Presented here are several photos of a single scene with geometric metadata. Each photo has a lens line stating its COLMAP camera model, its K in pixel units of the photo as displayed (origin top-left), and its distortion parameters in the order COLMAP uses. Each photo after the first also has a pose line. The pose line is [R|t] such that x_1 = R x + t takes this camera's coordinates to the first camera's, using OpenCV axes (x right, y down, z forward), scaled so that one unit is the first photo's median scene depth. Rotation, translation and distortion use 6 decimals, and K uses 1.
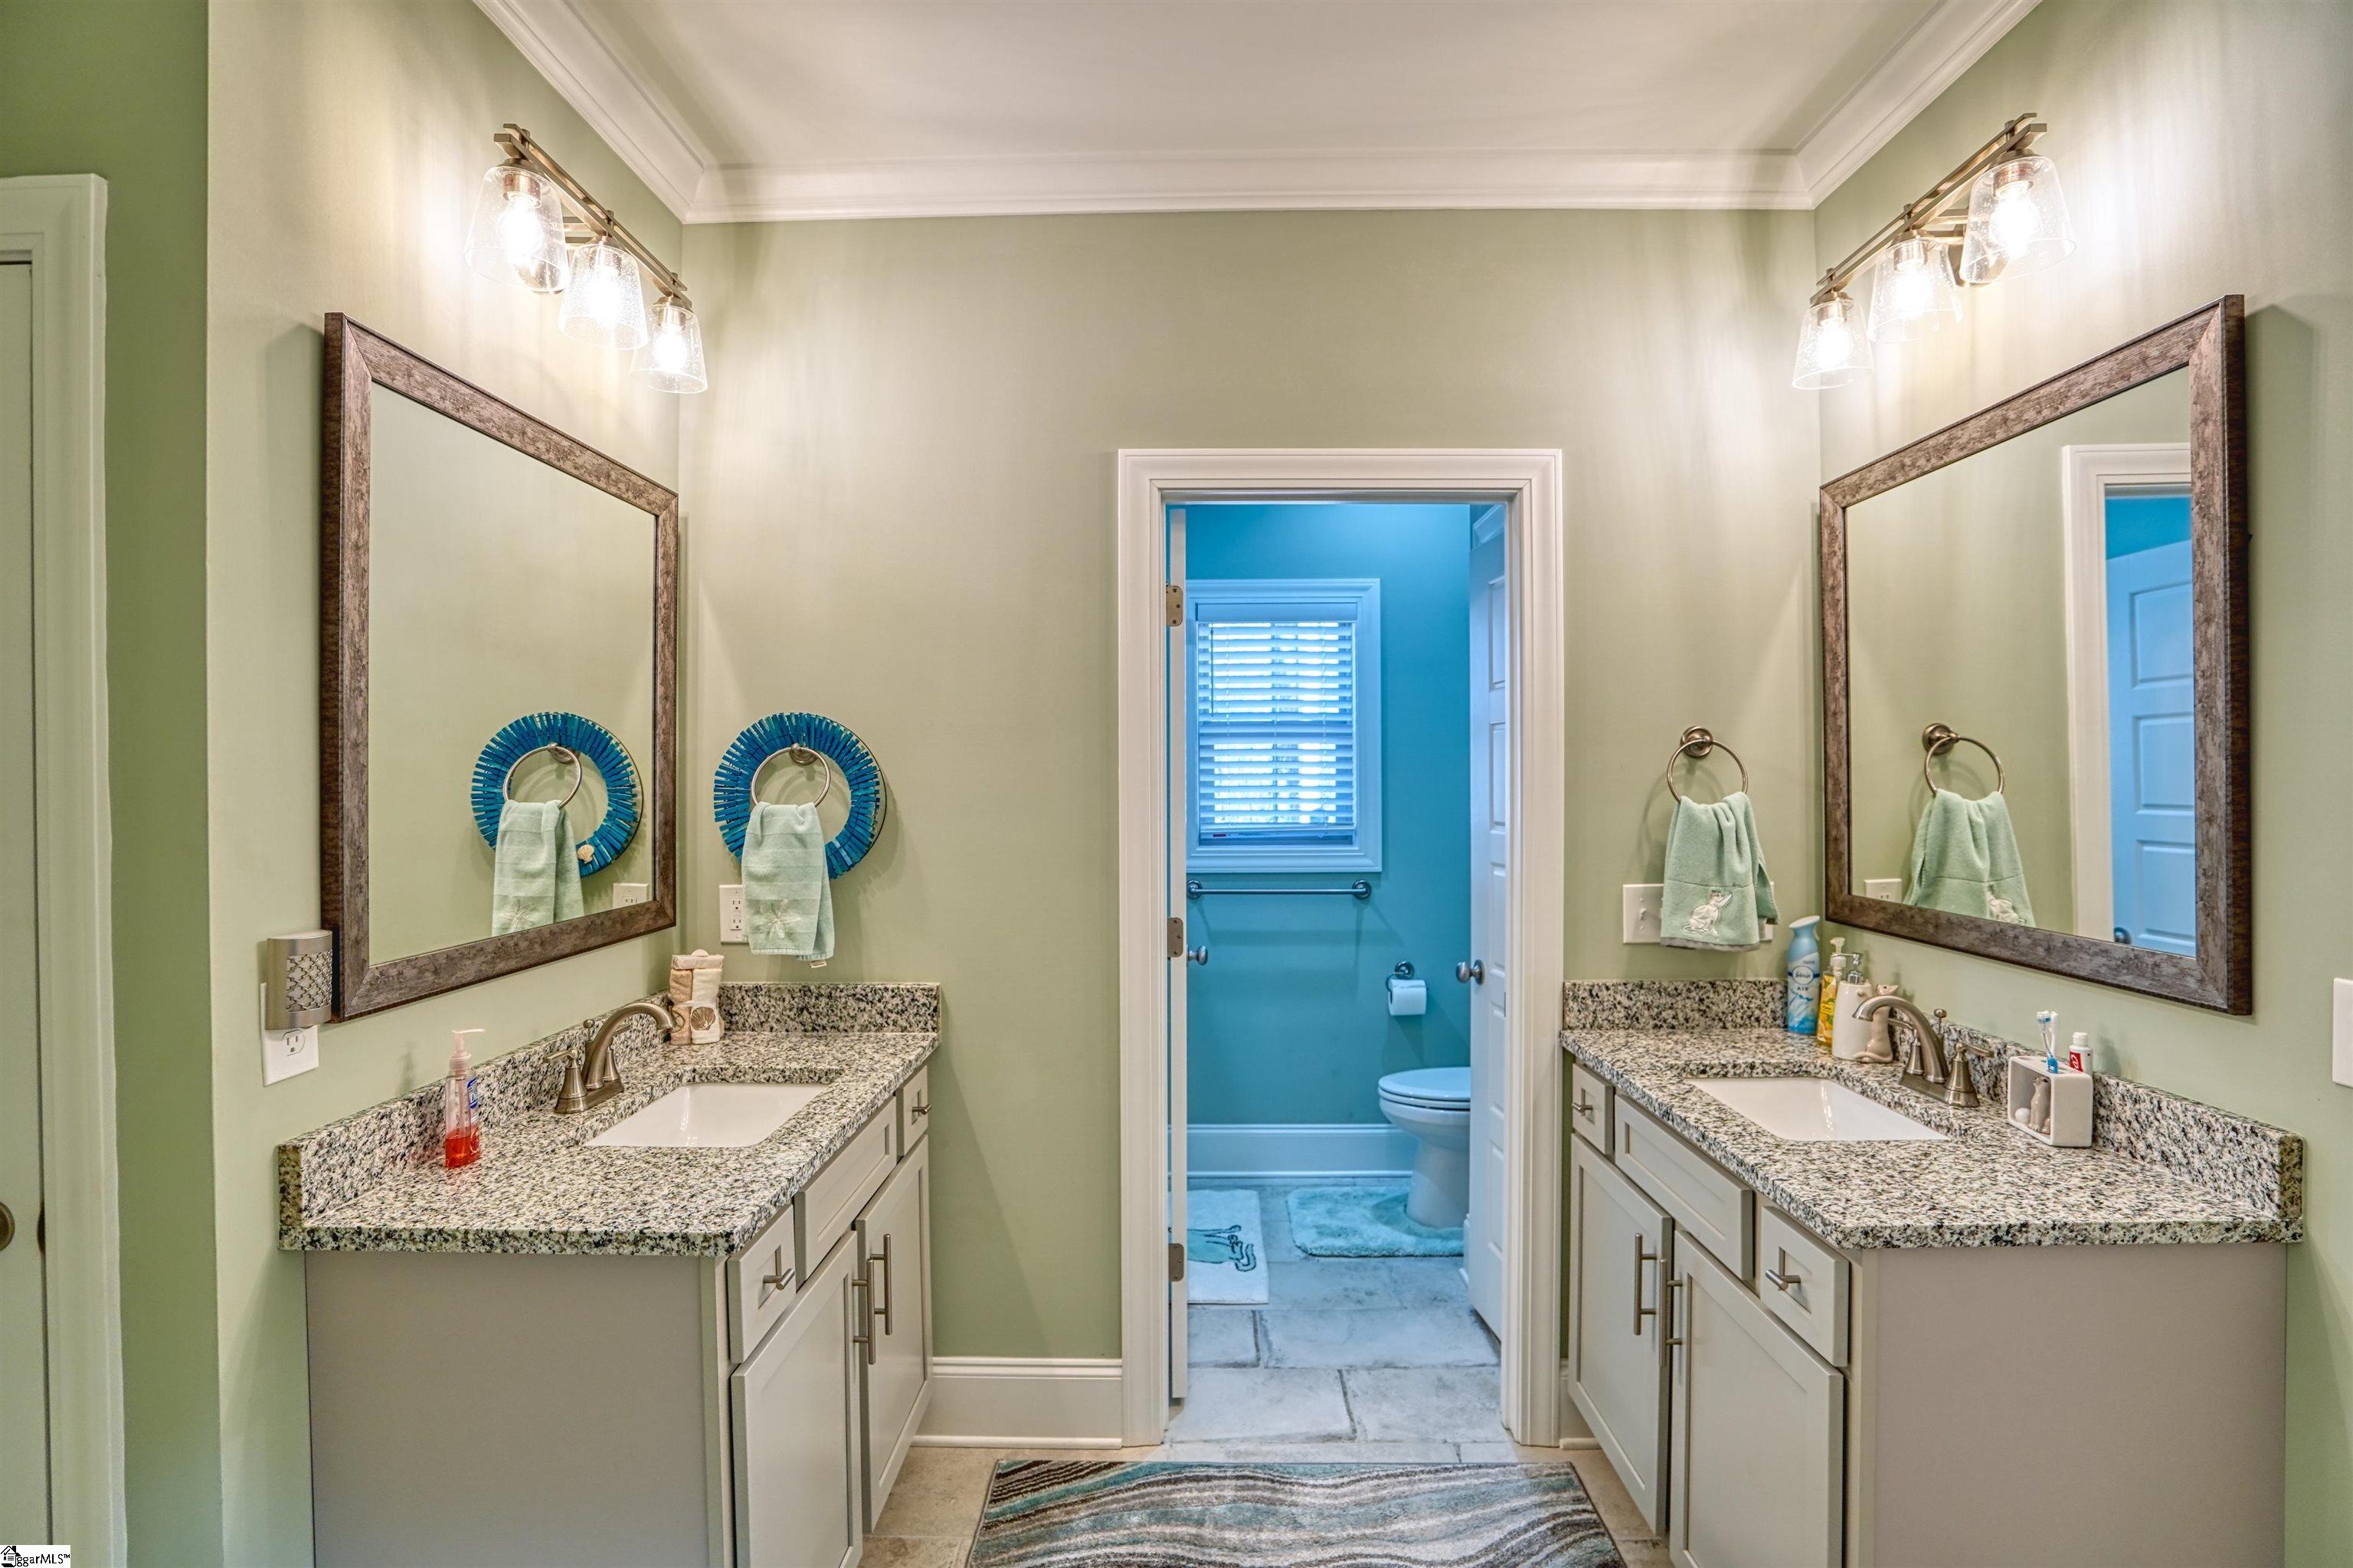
lens RADIAL K [[1064.4, 0, 1176.5], [0, 1064.4, 784.0], [0, 0, 1]] dist [-0.055507, 0.021534]
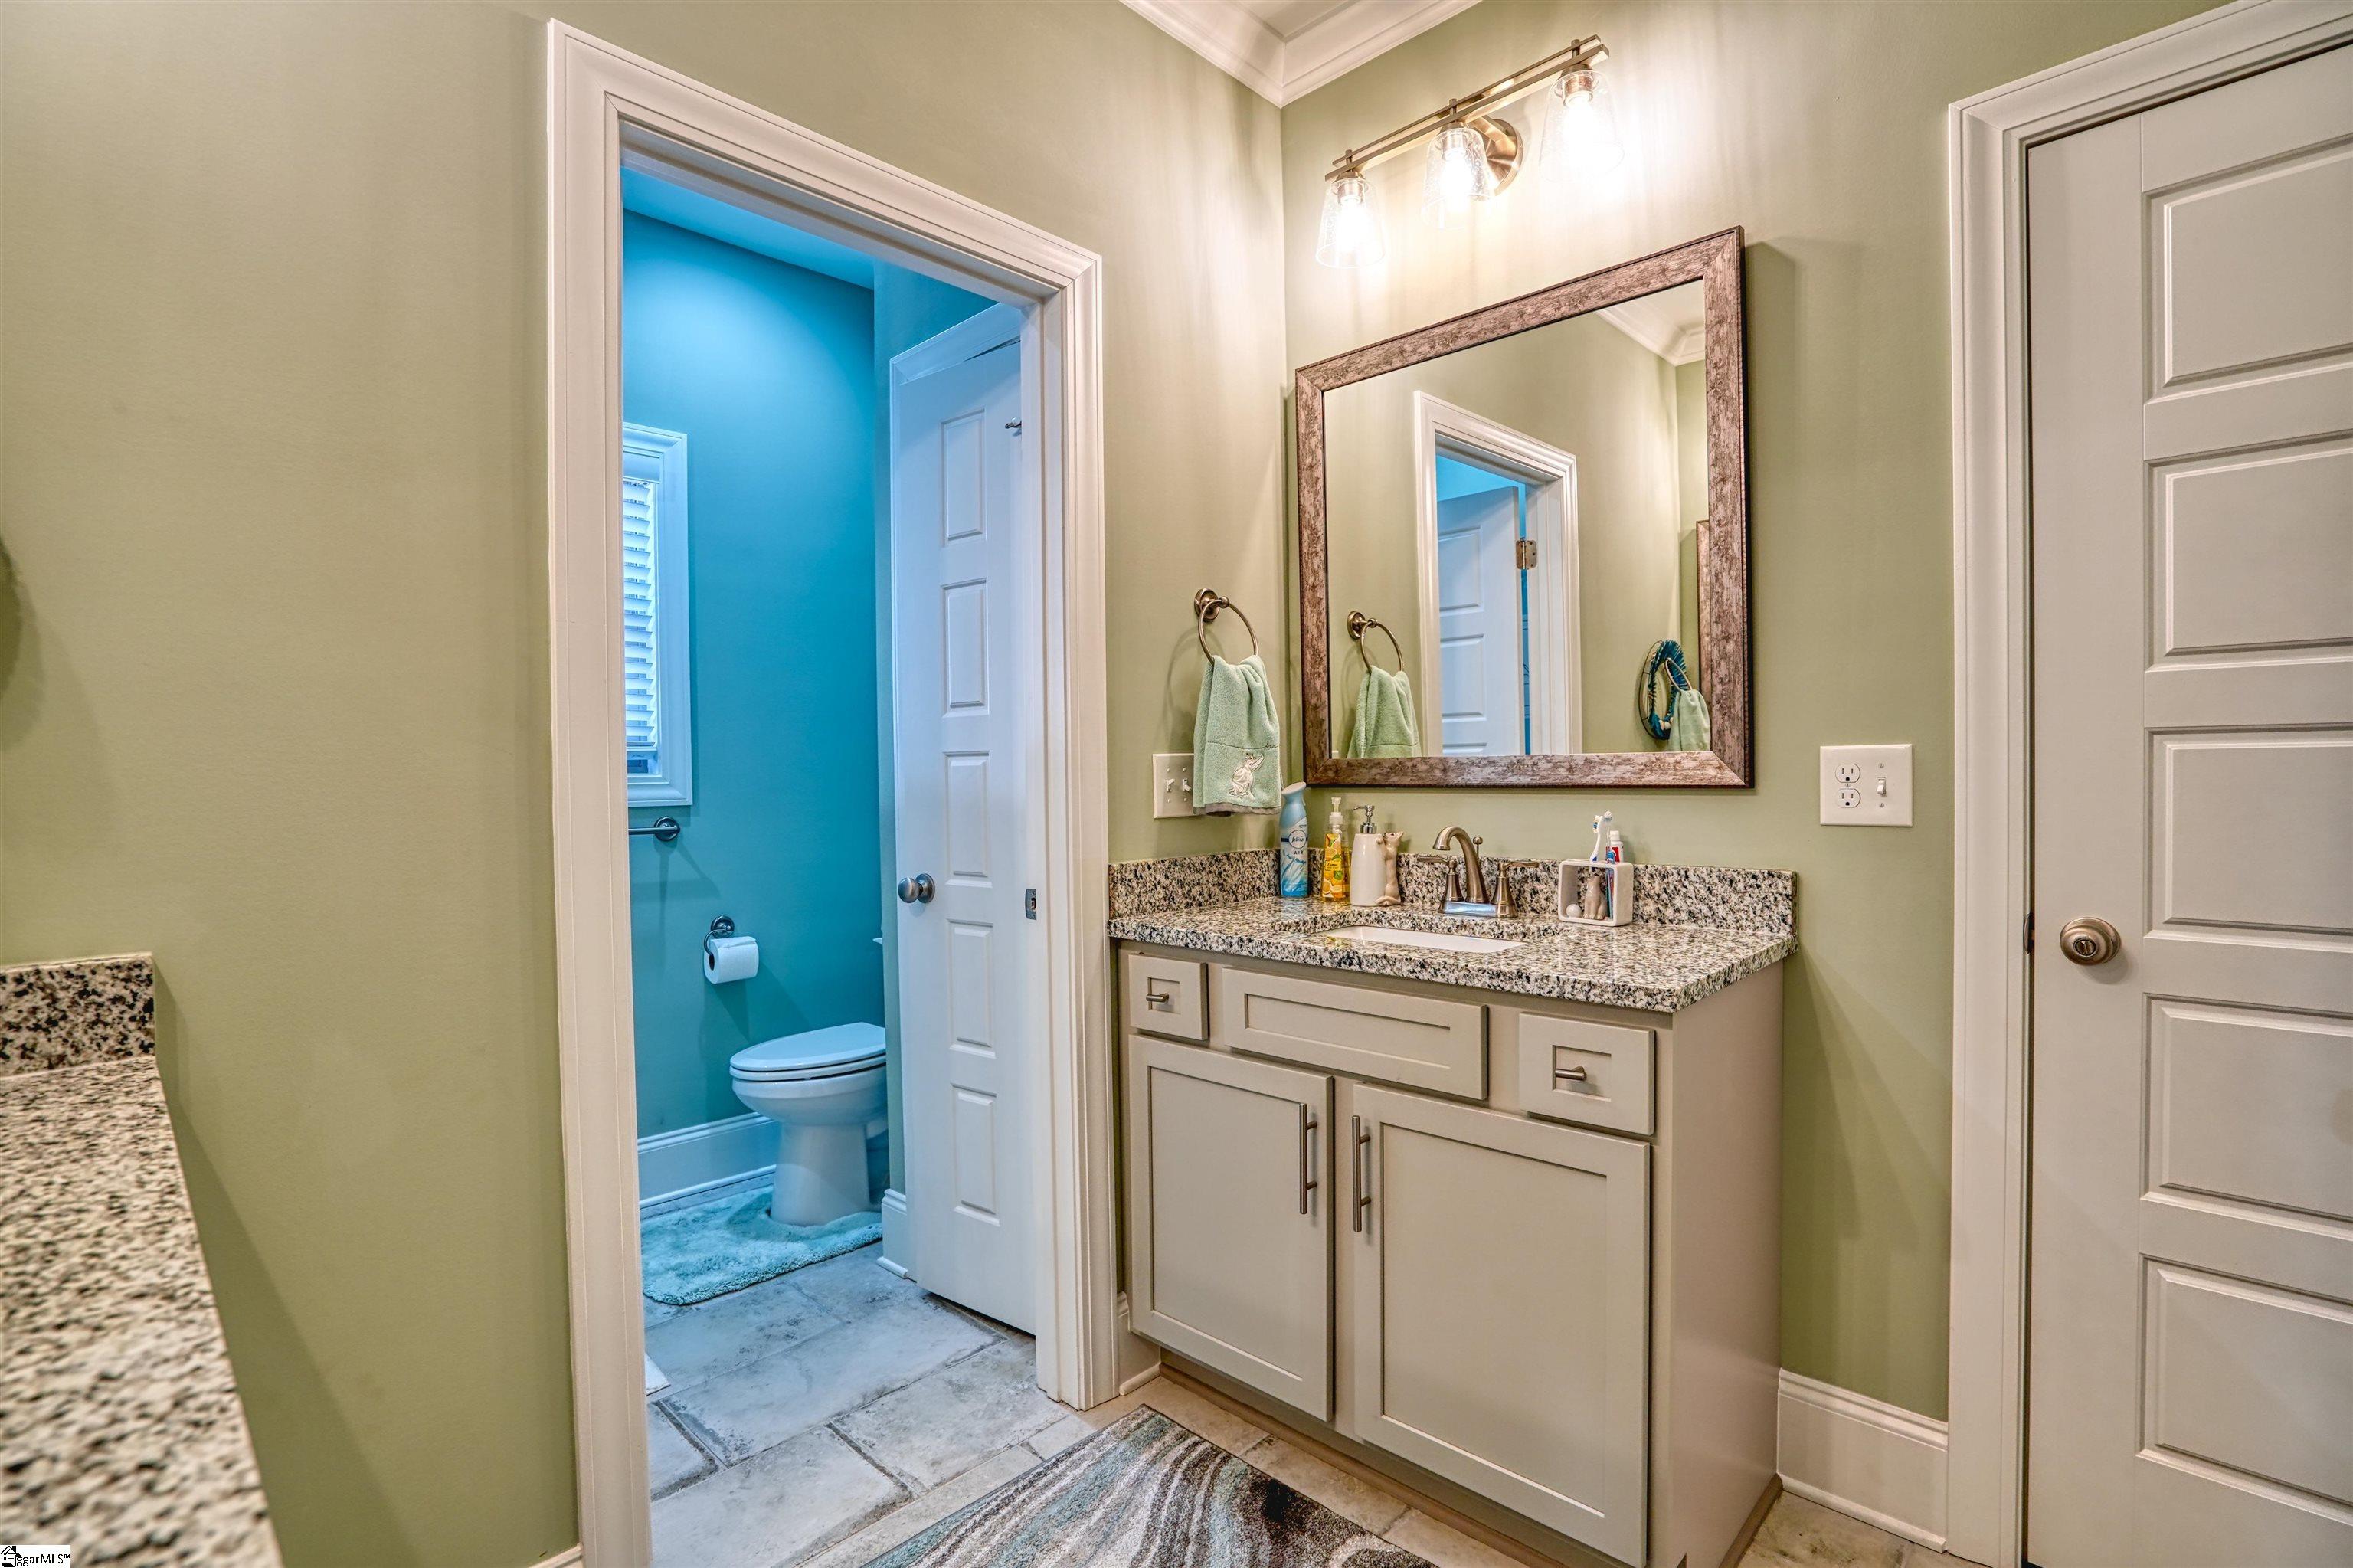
lens RADIAL K [[1091.5, 0, 1164.6], [0, 1091.5, 784.9], [0, 0, 1]] dist [-0.061284, 0.025691]
pose [[0.692014, -0.015099, 0.721726, -0.263979], [0.011897, 0.999884, 0.009511, 0.120098], [-0.721786, 0.002005, 0.692113, 0.361711]]
